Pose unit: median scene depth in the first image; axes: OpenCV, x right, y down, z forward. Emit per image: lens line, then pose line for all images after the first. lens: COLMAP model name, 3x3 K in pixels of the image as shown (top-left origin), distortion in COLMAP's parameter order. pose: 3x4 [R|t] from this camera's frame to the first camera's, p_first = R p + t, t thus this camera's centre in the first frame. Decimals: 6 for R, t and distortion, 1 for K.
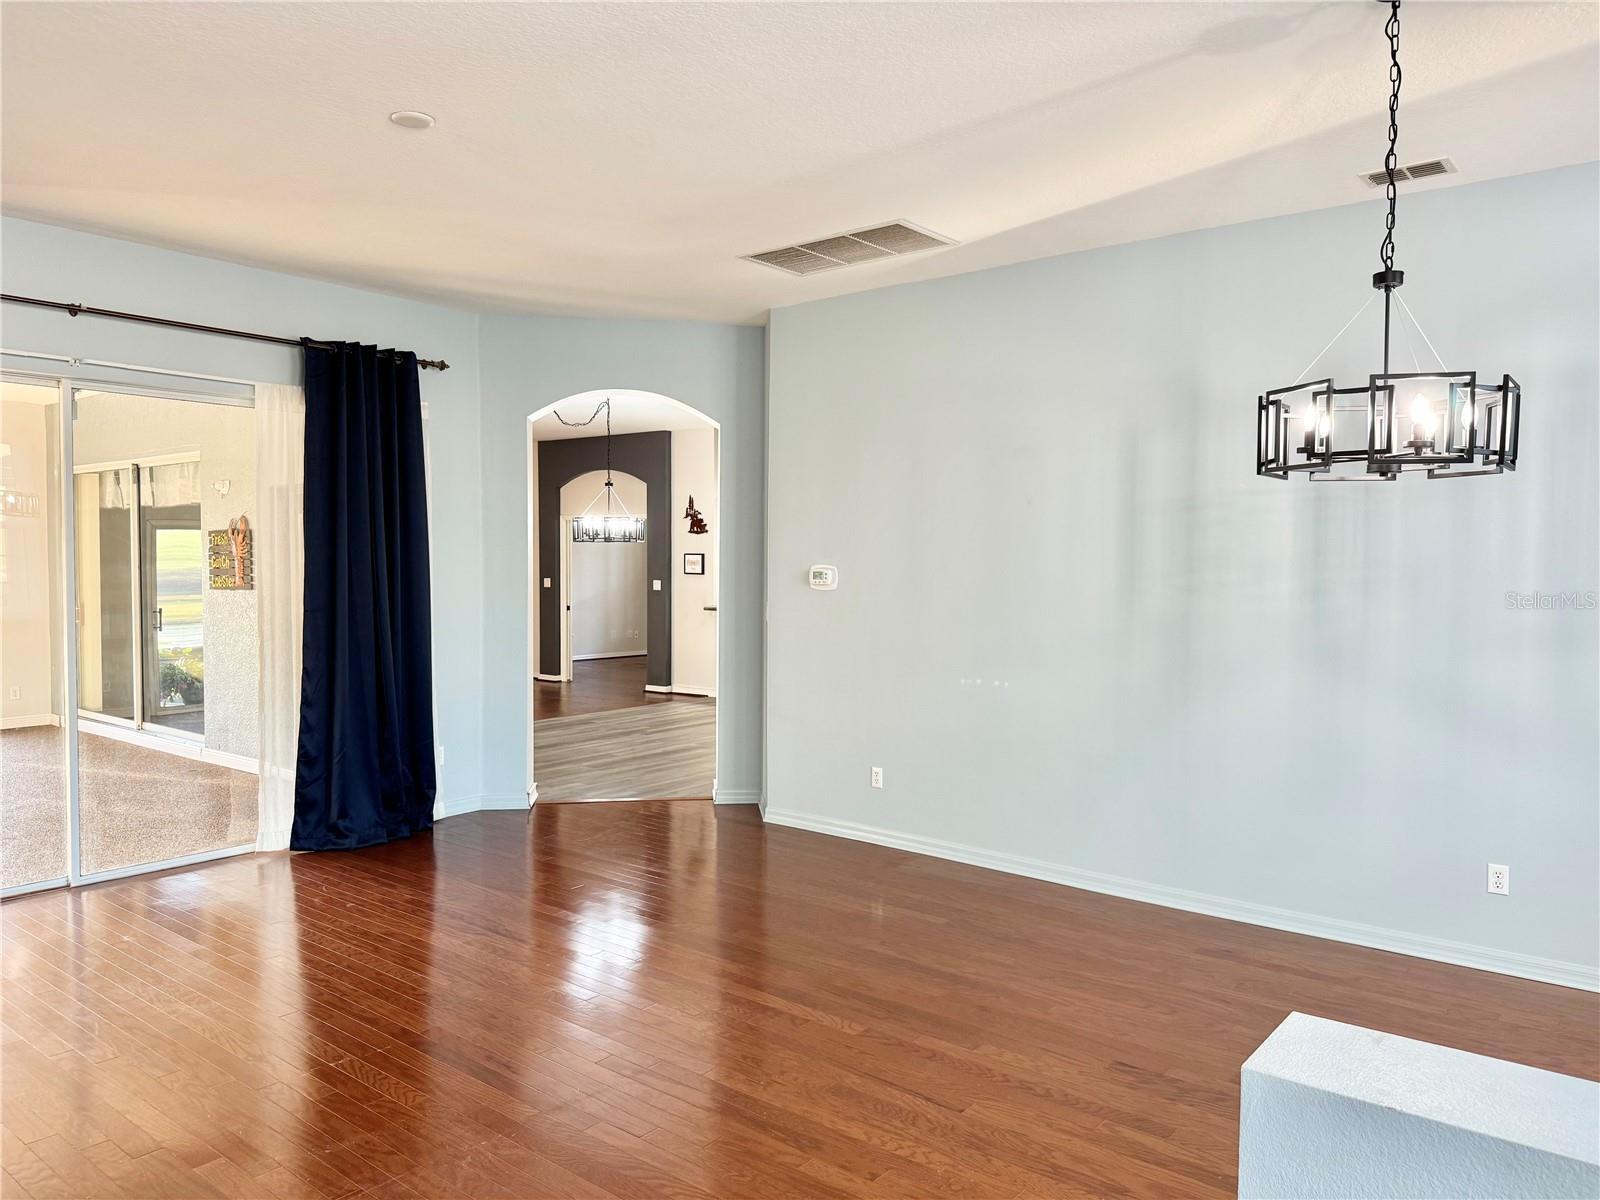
lens RADIAL K [[1130.6, 0, 770.9], [0, 1130.6, 595.9], [0, 0, 1]] dist [0.005501, 0.000881]
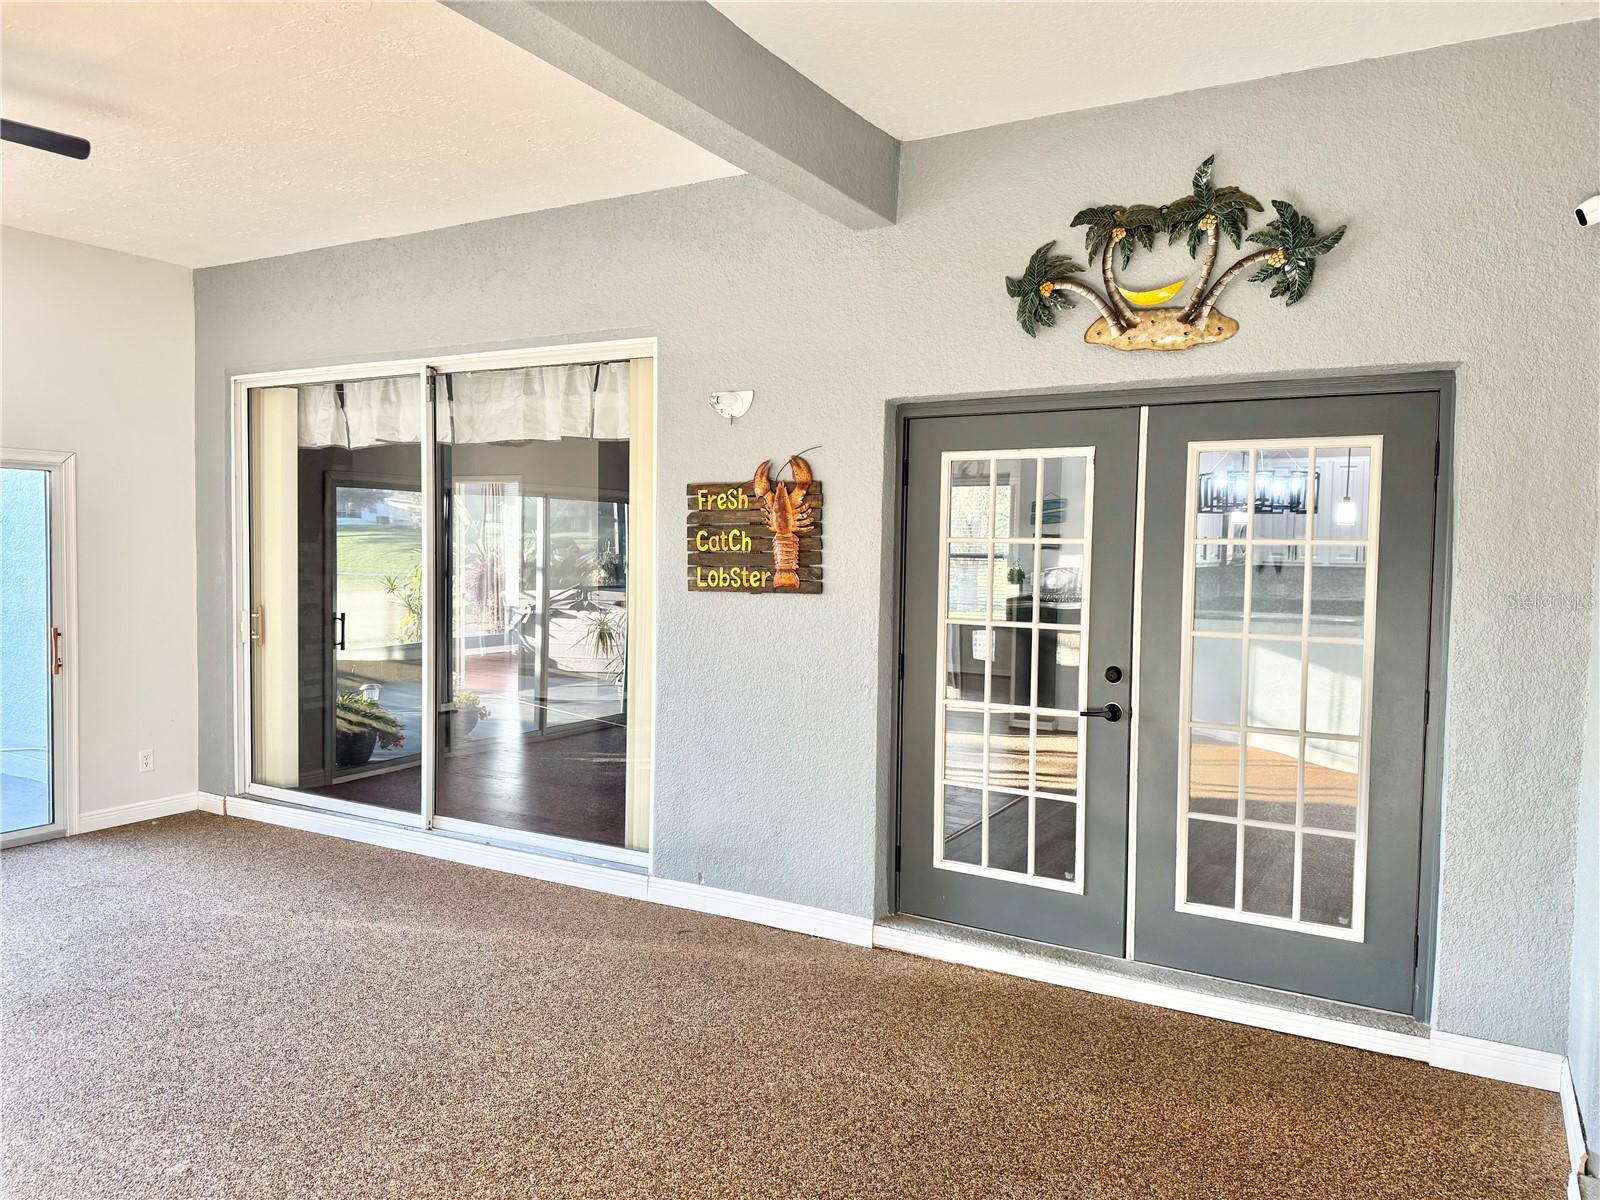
lens RADIAL K [[1130.6, 0, 770.9], [0, 1130.6, 595.9], [0, 0, 1]] dist [0.005501, 0.000881]
pose [[0.986349, 0.003135, 0.164638, -0.481871], [-0.005869, 0.999853, 0.016116, -0.011216], [-0.164563, -0.016863, 0.986222, 0.404014]]
